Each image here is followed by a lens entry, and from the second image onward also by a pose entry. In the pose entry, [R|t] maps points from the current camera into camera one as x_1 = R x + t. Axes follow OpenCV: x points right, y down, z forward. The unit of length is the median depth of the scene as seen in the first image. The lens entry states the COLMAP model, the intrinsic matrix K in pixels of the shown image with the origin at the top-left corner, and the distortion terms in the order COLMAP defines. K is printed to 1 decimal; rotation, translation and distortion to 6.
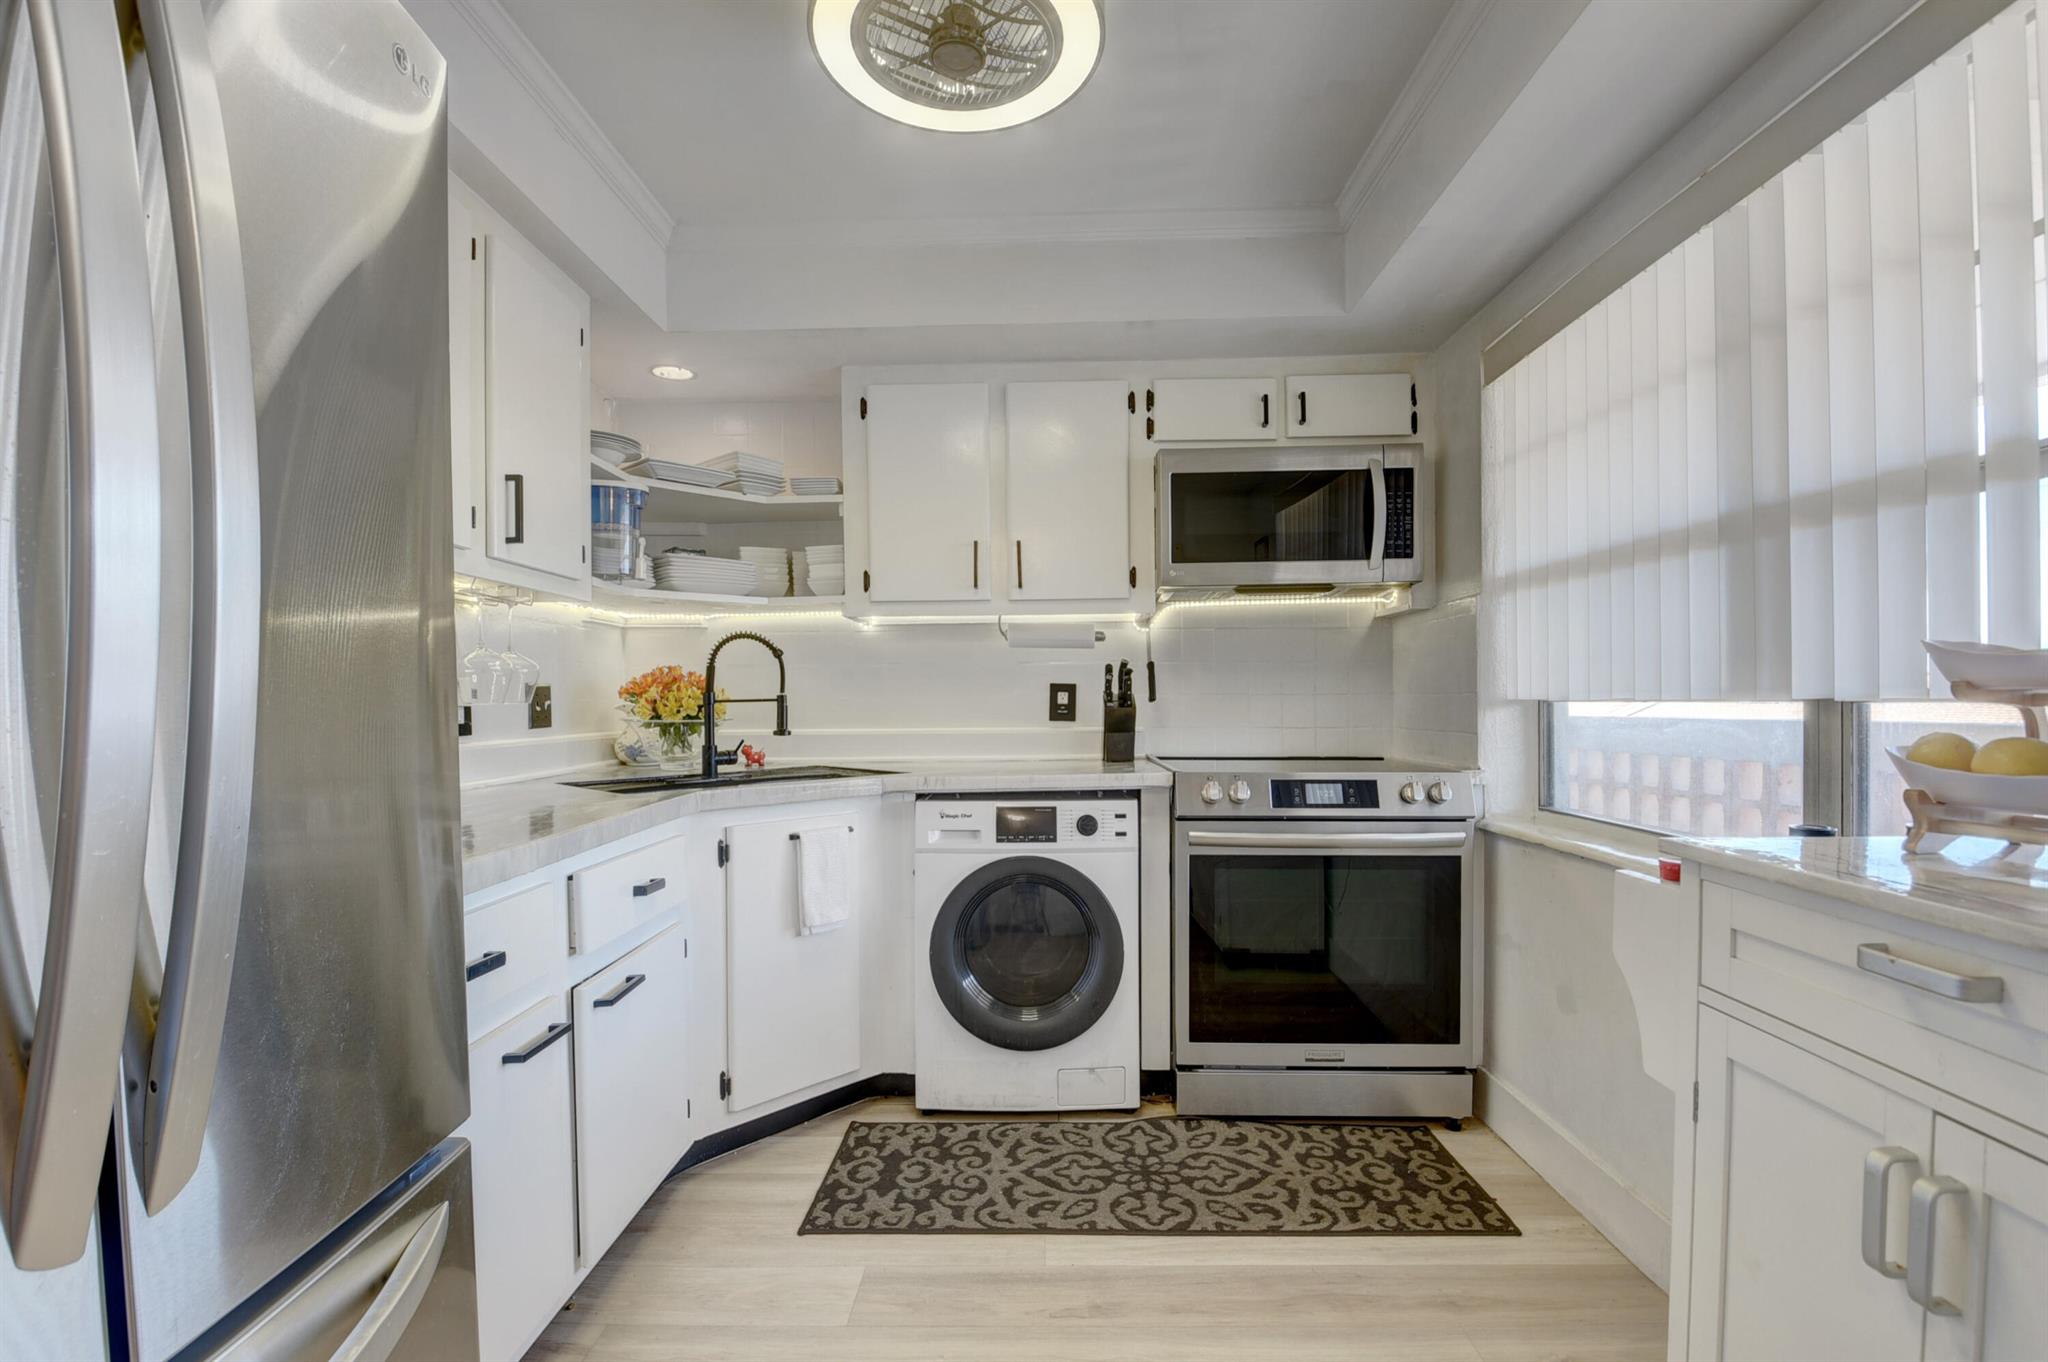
lens RADIAL K [[908.3, 0, 1043.9], [0, 908.3, 708.9], [0, 0, 1]] dist [0.007199, -0.018136]
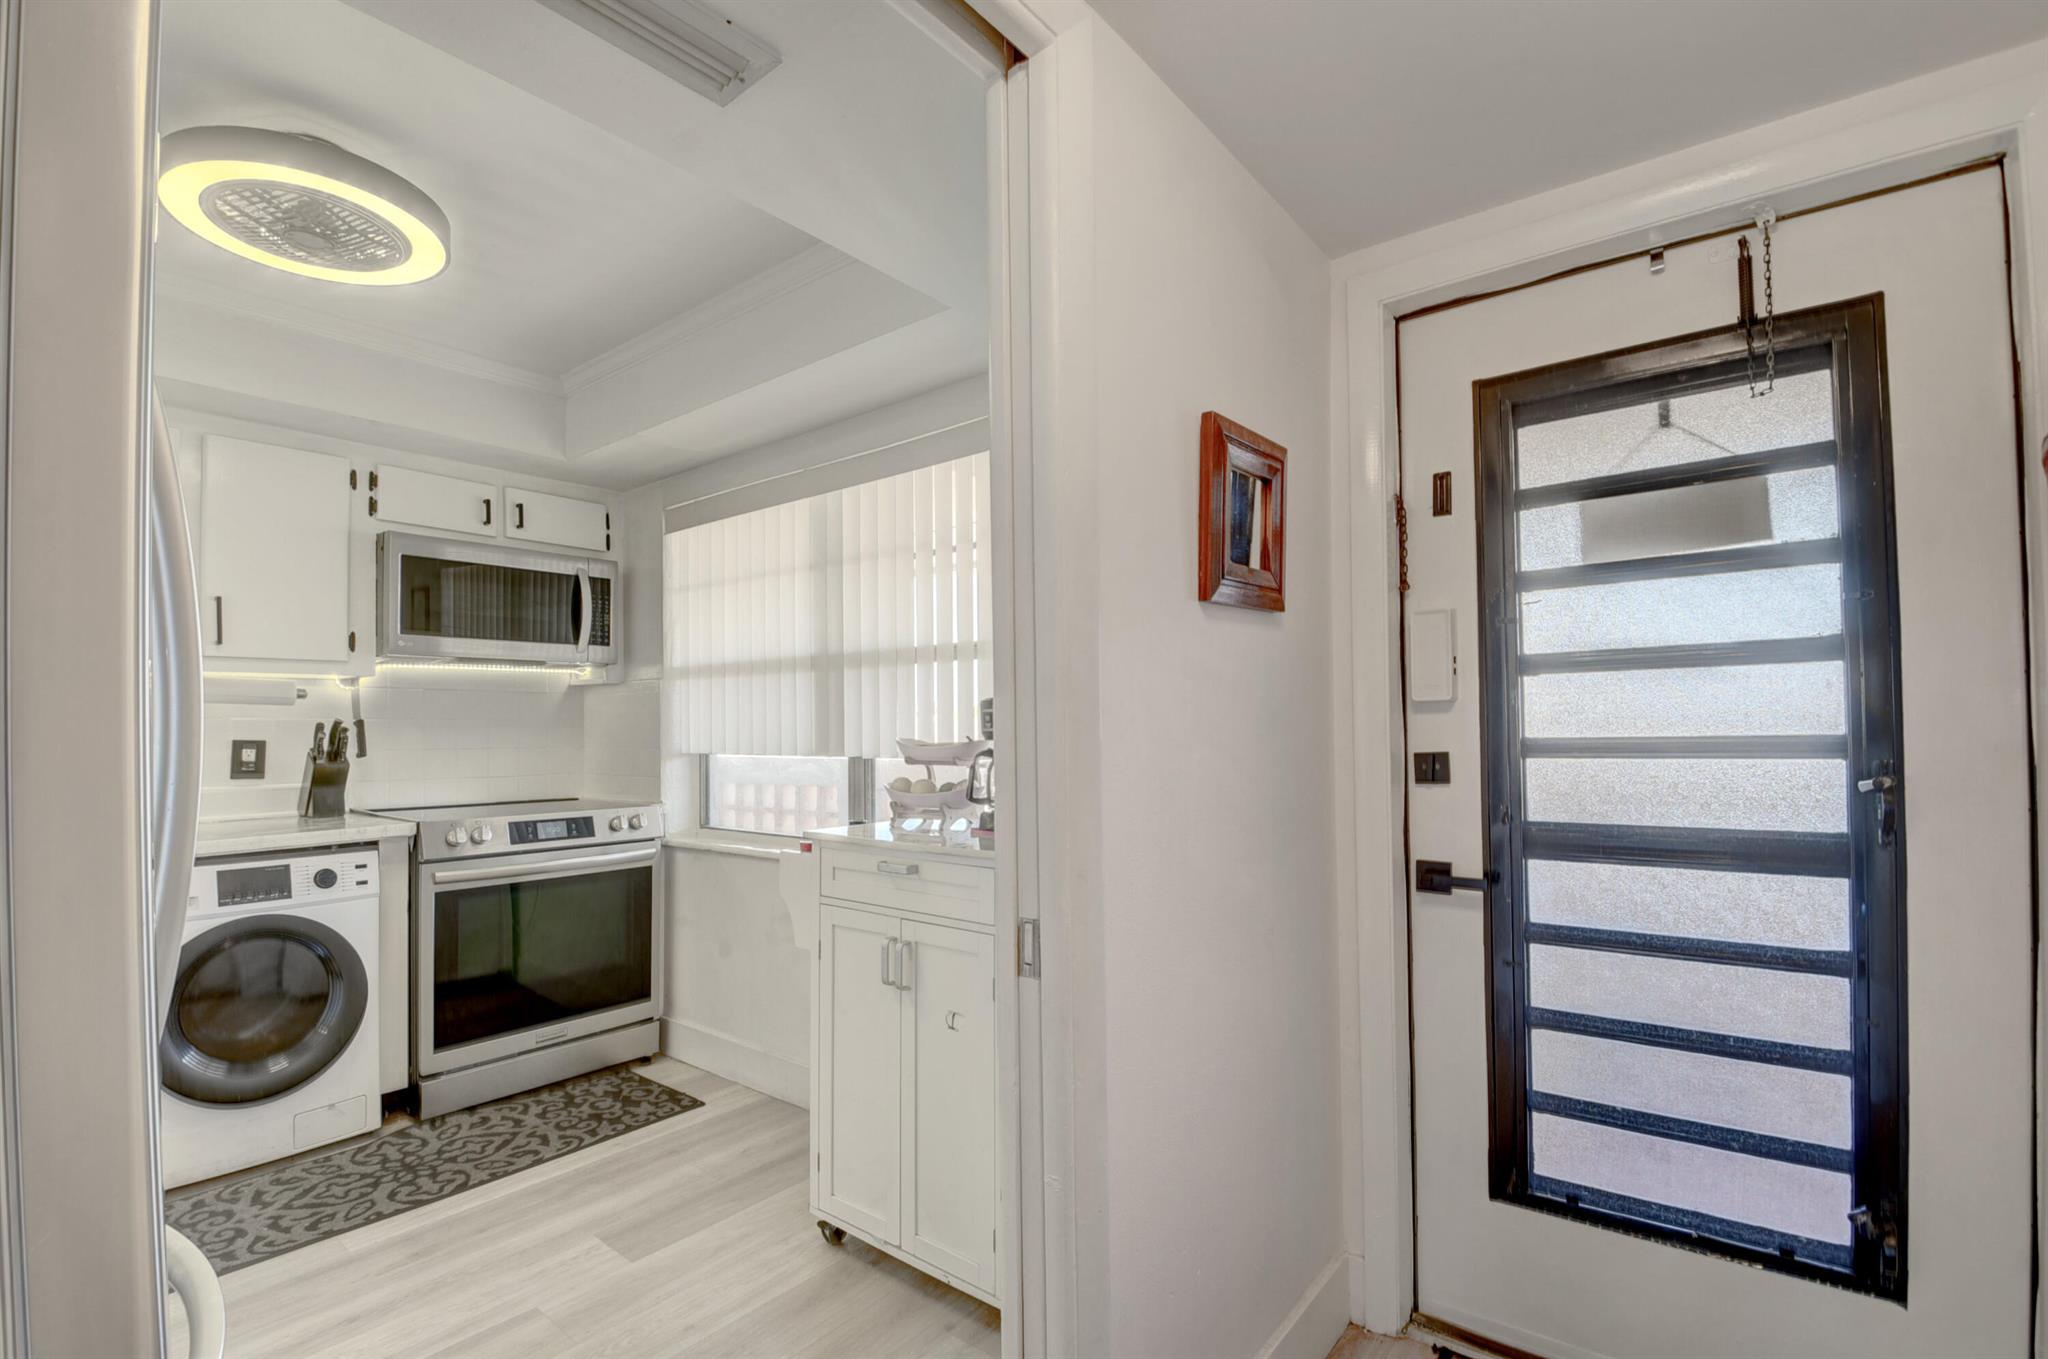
lens RADIAL K [[897.4, 0, 1027.4], [0, 897.4, 717.3], [0, 0, 1]] dist [0.032004, -0.041326]
pose [[0.605240, 0.011647, 0.795958, -0.309107], [0.007051, 0.999775, -0.019991, -0.035725], [-0.796012, 0.017711, 0.605022, -0.314994]]
